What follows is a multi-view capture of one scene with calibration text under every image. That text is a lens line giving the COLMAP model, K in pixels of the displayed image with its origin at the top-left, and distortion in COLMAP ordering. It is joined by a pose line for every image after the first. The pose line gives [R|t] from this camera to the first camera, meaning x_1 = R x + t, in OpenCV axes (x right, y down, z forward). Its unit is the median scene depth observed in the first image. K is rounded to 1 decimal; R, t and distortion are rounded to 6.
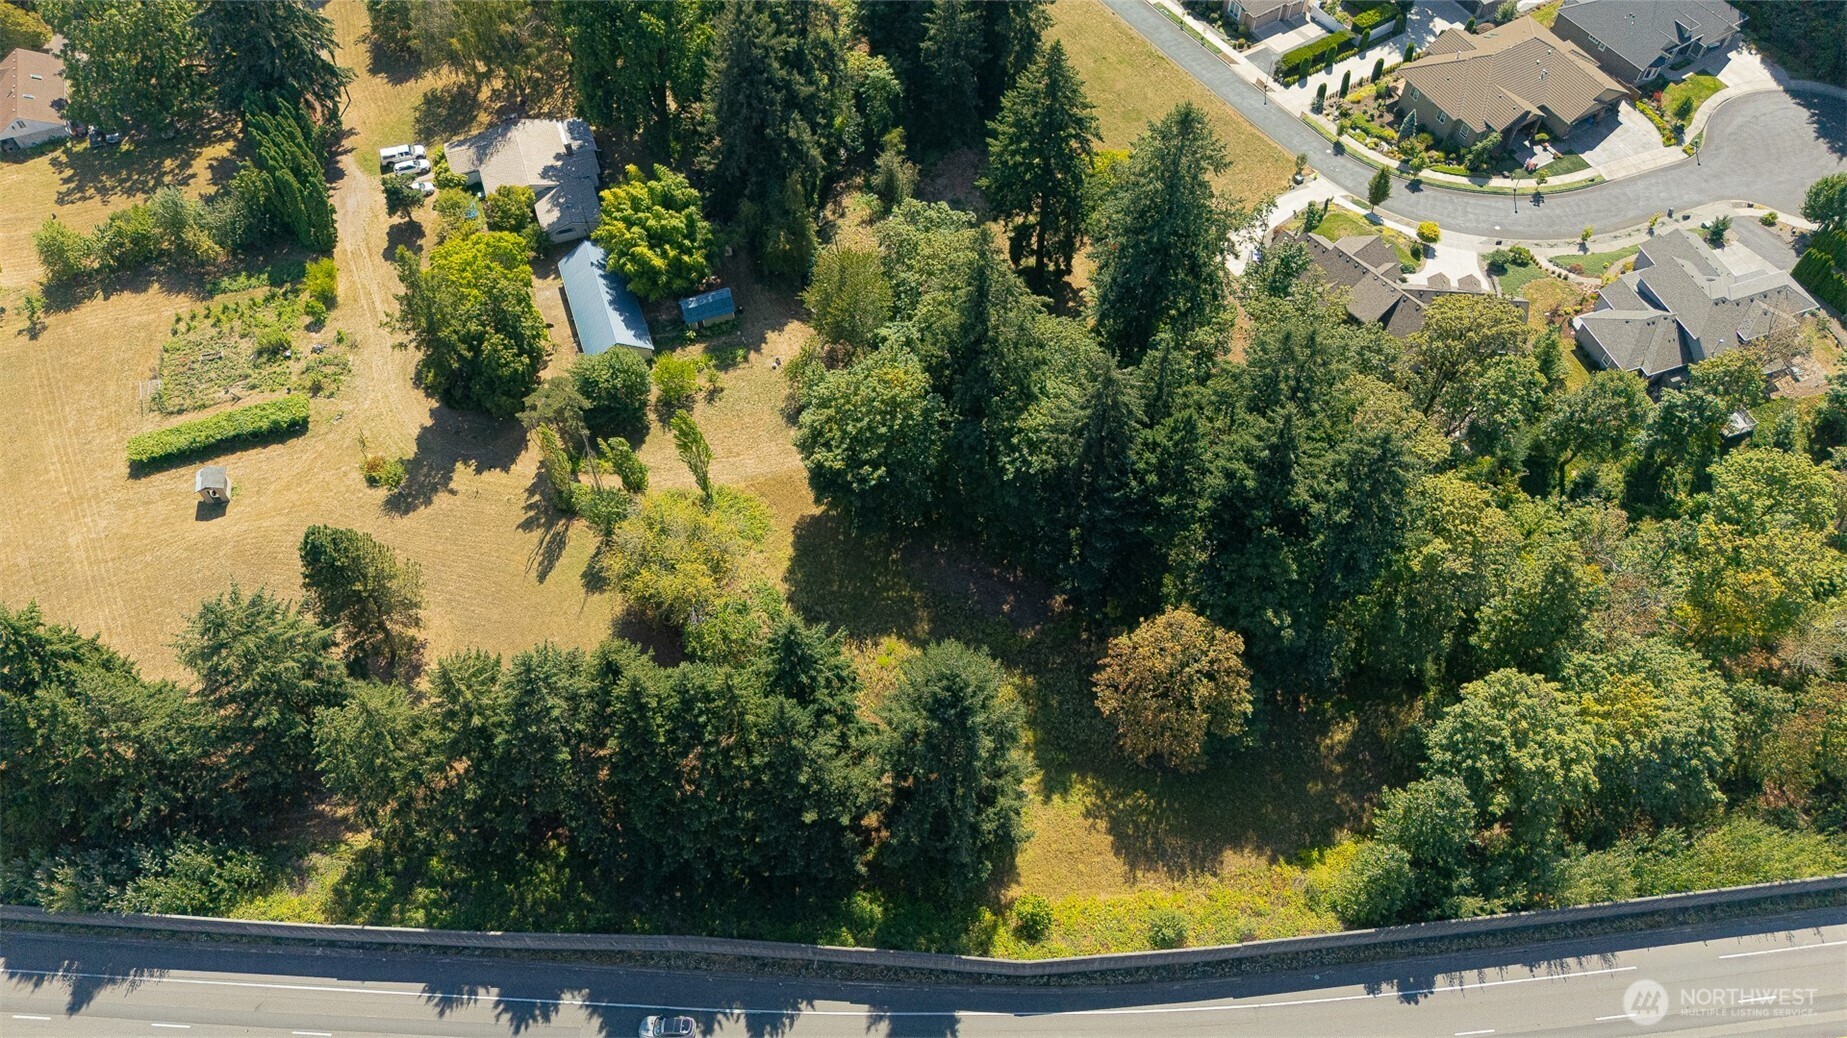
lens RADIAL K [[1358.9, 0, 928.0], [0, 1358.9, 523.7], [0, 0, 1]] dist [0.083809, -0.088521]
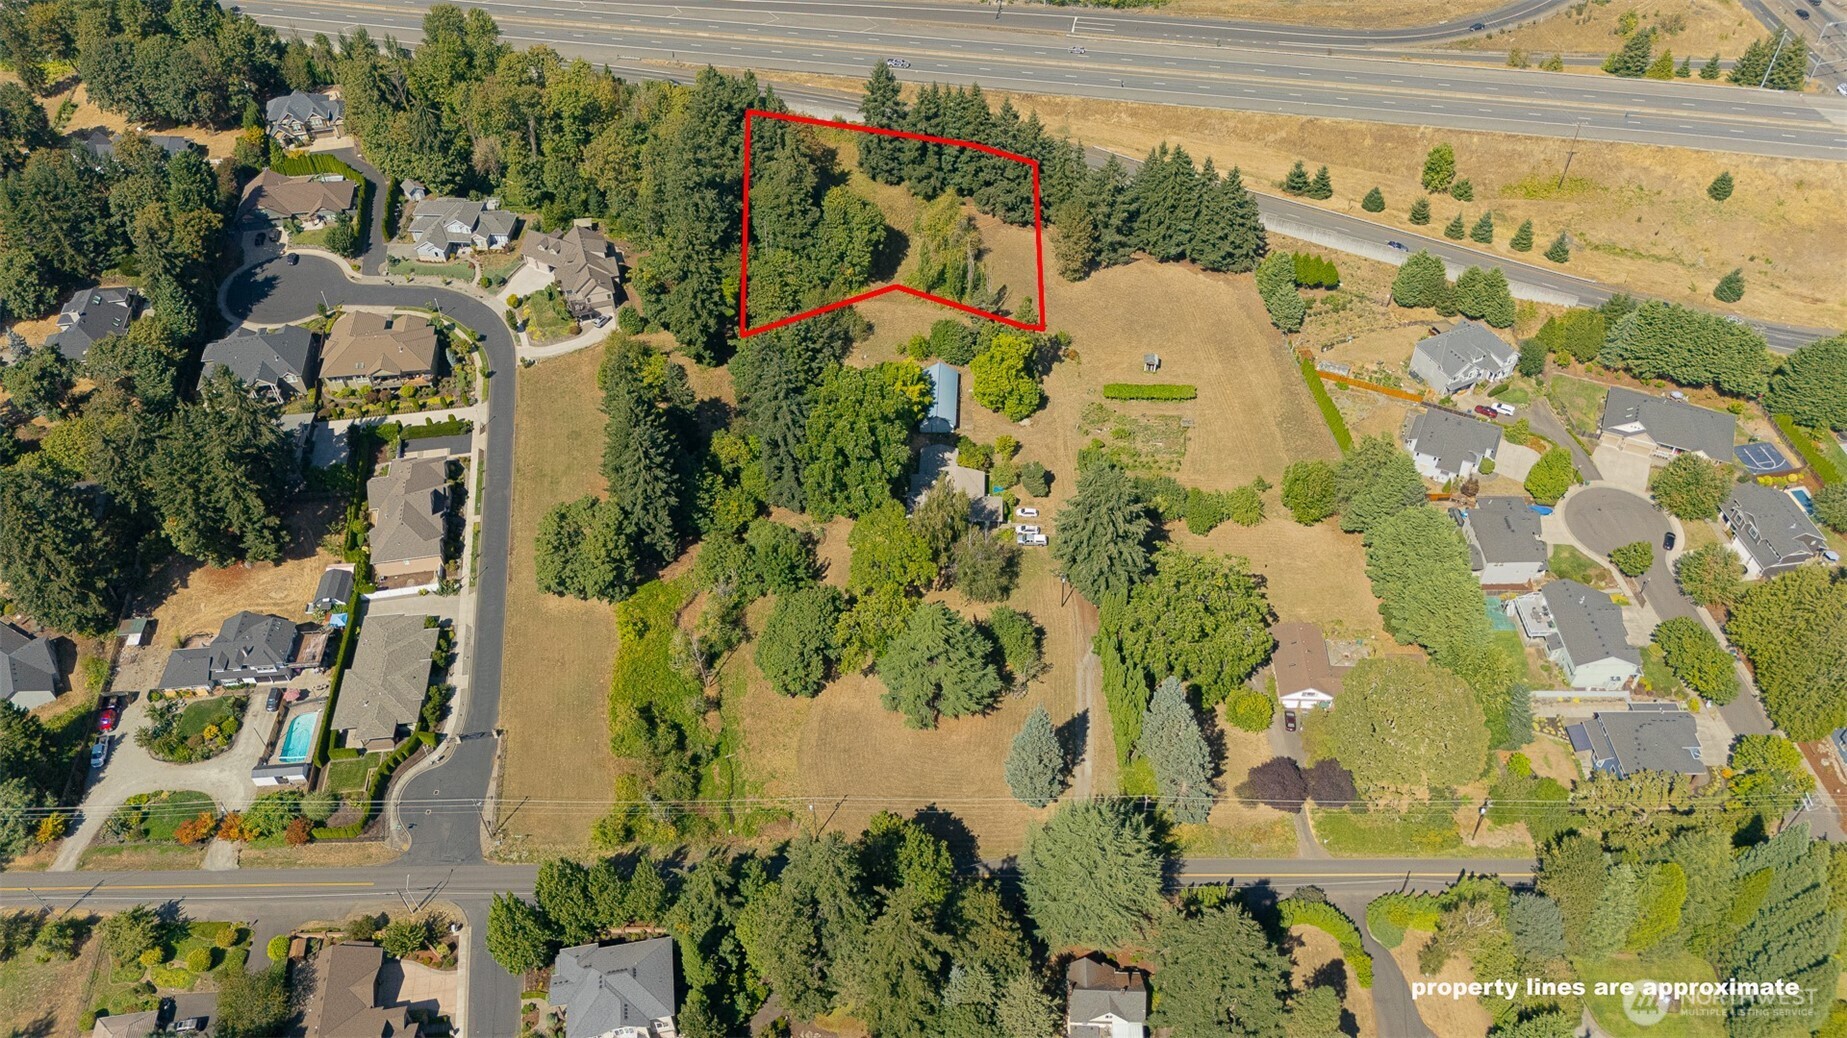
lens RADIAL K [[1358.9, 0, 928.0], [0, 1358.9, 523.7], [0, 0, 1]] dist [0.083809, -0.088521]
pose [[-0.927206, -0.254916, 0.274419, -0.722684], [0.320469, -0.160690, 0.933530, -1.765416], [-0.193876, 0.953518, 0.230685, 0.735742]]
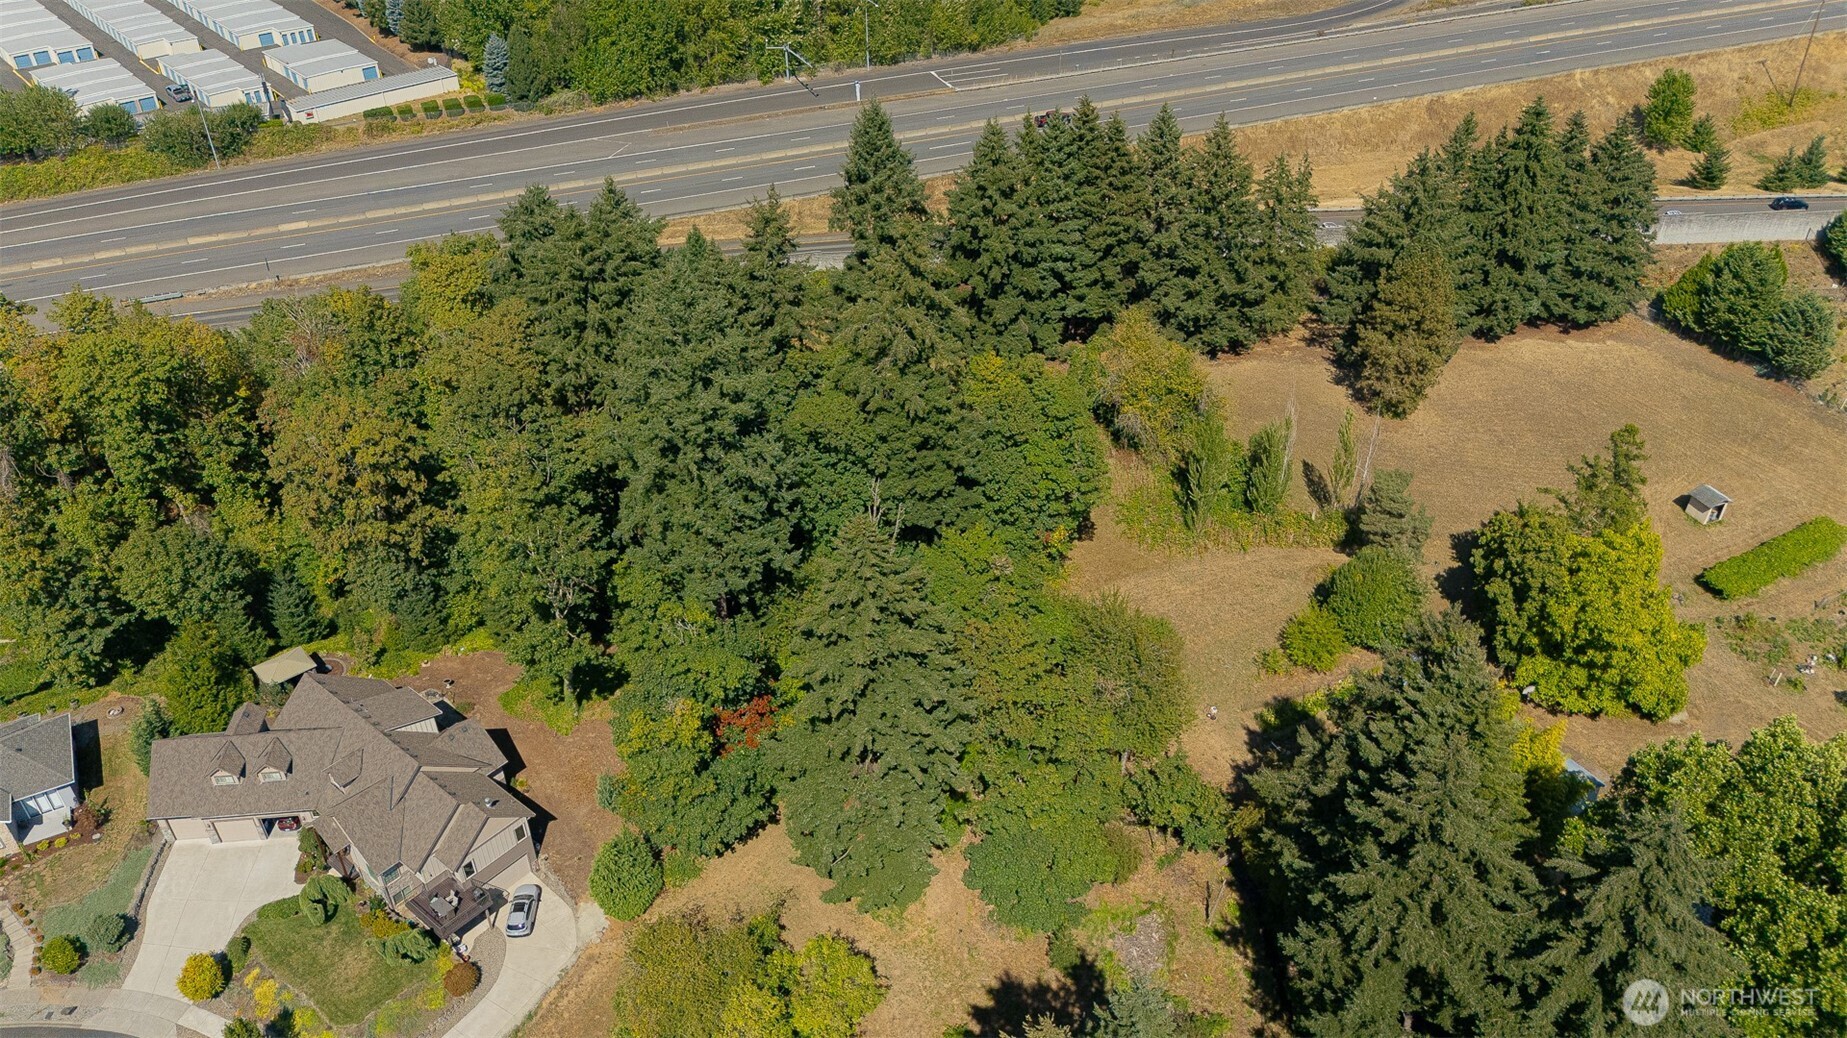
lens RADIAL K [[1358.9, 0, 928.0], [0, 1358.9, 523.7], [0, 0, 1]] dist [0.083809, -0.088521]
pose [[-0.983992, 0.119255, -0.132429, 0.120937], [-0.135507, -0.018041, 0.990612, -0.792123], [0.115746, 0.992700, 0.033912, 0.812856]]
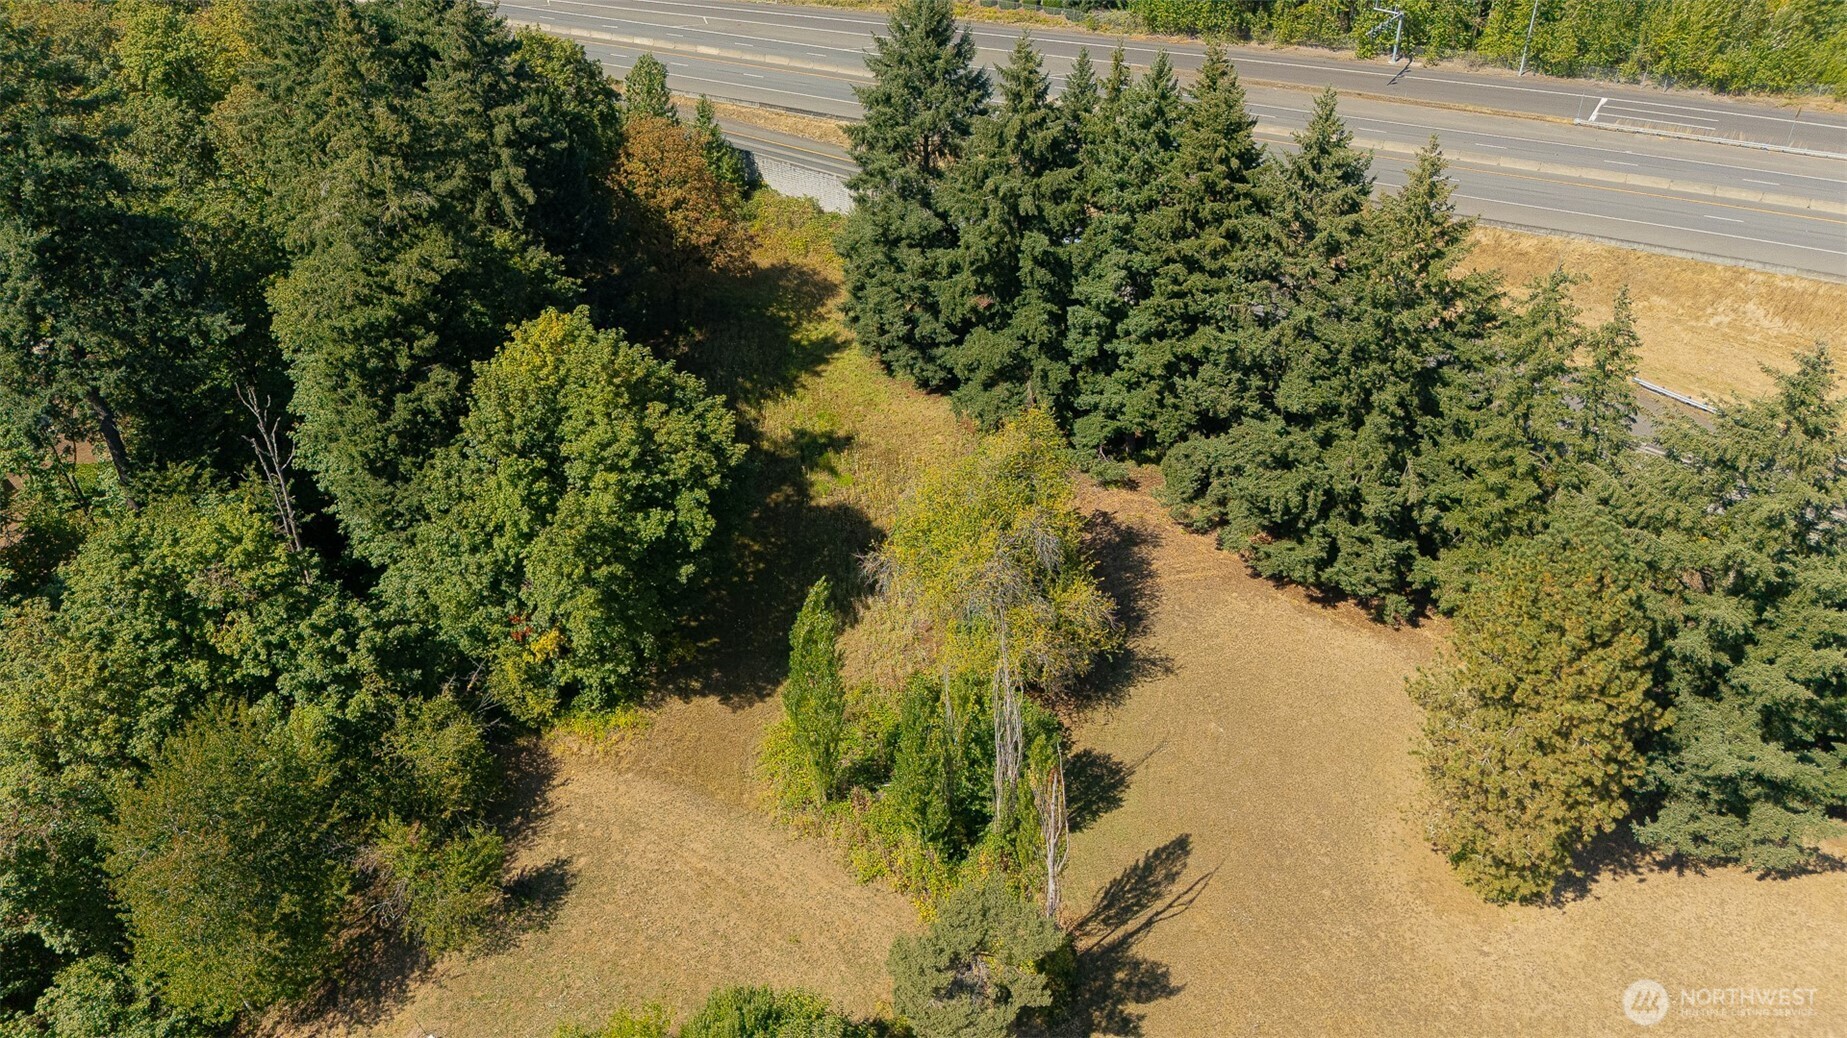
lens RADIAL K [[1358.9, 0, 928.0], [0, 1358.9, 523.7], [0, 0, 1]] dist [0.083809, -0.088521]
pose [[-0.751144, -0.347989, 0.560969, -0.379103], [0.558210, 0.118805, 0.821149, -0.368307], [-0.352397, 0.929940, 0.105011, 0.725373]]
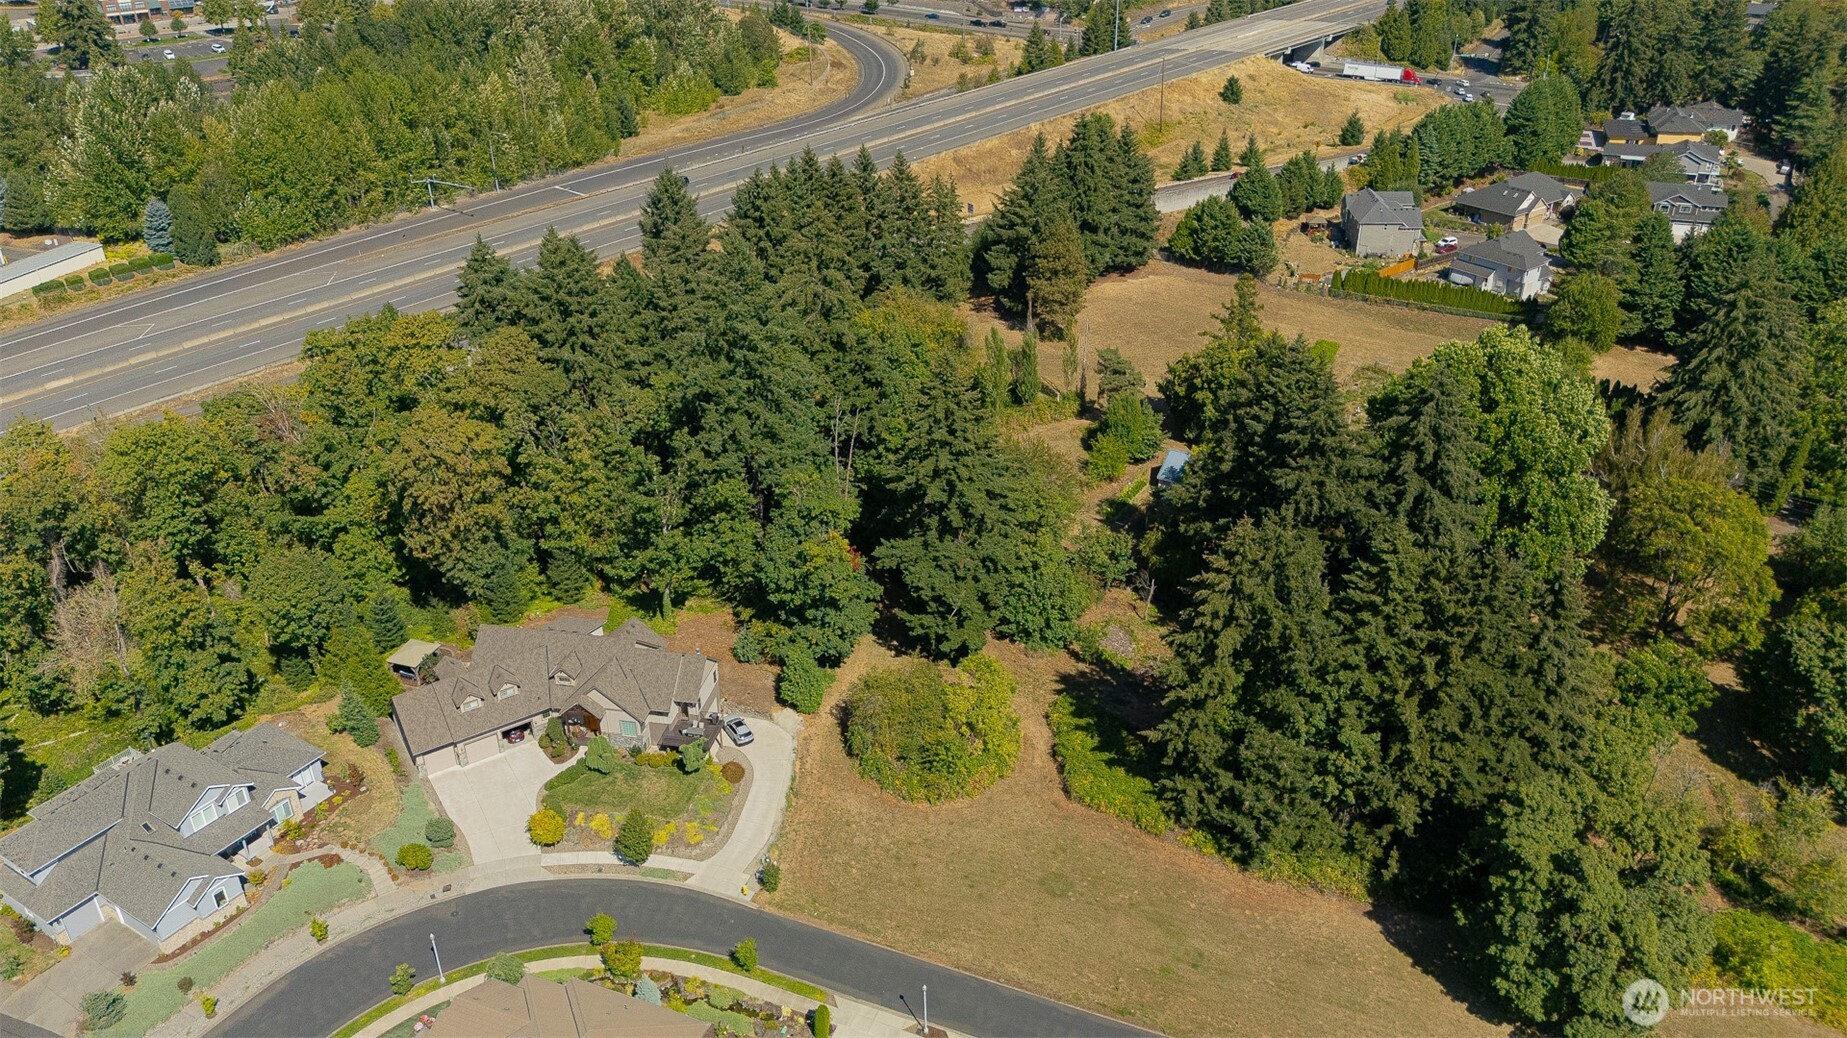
lens RADIAL K [[1358.9, 0, 928.0], [0, 1358.9, 523.7], [0, 0, 1]] dist [0.083809, -0.088521]
pose [[-0.775096, 0.323173, -0.542941, 0.532410], [-0.513425, 0.178695, 0.839323, -0.910621], [0.368267, 0.929316, 0.027419, 0.888539]]
